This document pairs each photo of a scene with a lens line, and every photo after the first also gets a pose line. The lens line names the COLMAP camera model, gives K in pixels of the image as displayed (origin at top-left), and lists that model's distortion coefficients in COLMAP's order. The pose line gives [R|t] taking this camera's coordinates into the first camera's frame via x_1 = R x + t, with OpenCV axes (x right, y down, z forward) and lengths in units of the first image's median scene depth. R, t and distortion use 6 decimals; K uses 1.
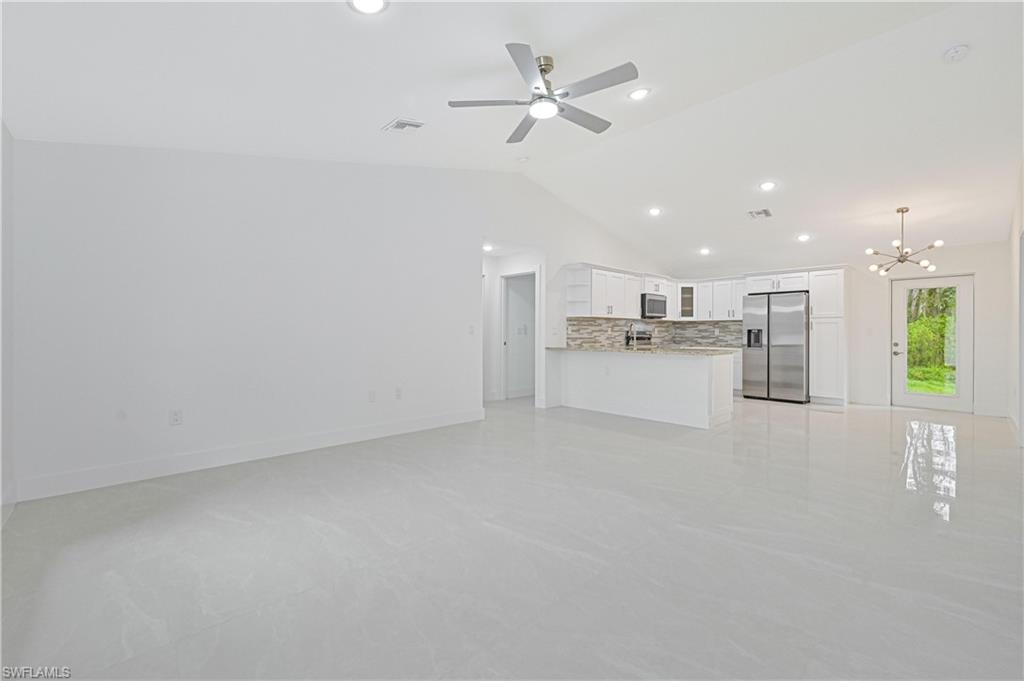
lens RADIAL K [[440.6, 0, 511.2], [0, 440.6, 343.6], [0, 0, 1]] dist [0.005063, 0.000440]
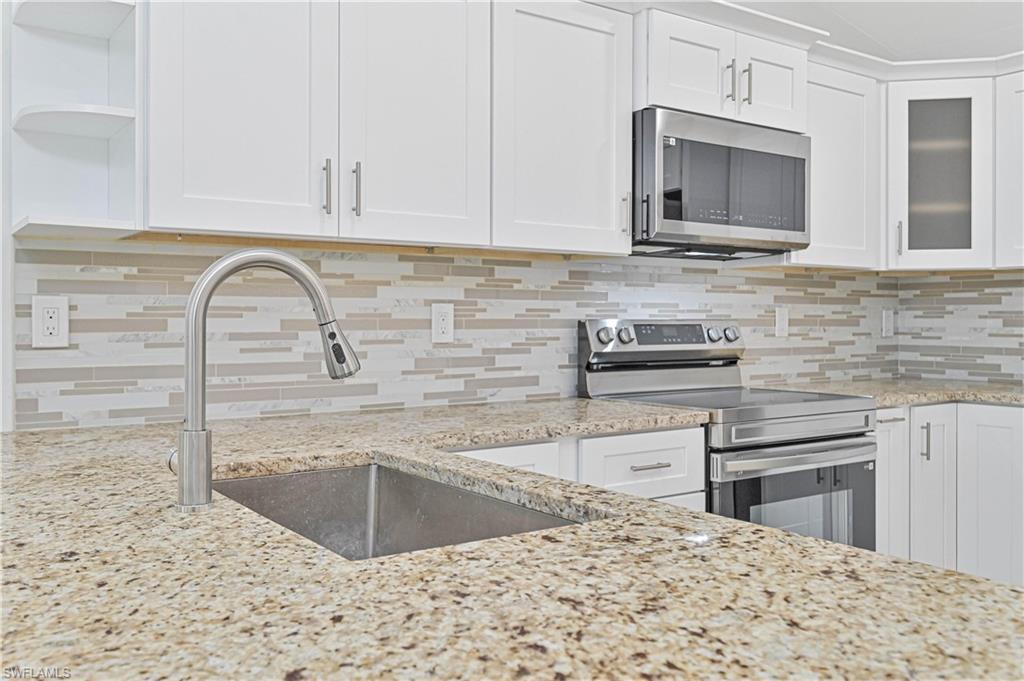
lens RADIAL K [[884.0, 0, 516.3], [0, 884.0, 329.3], [0, 0, 1]] dist [0.003529, -0.004640]
pose [[0.988545, -0.002646, -0.150905, 0.288406], [0.000268, 0.999876, -0.015774, -0.019529], [0.150928, 0.015553, 0.988422, 0.616094]]
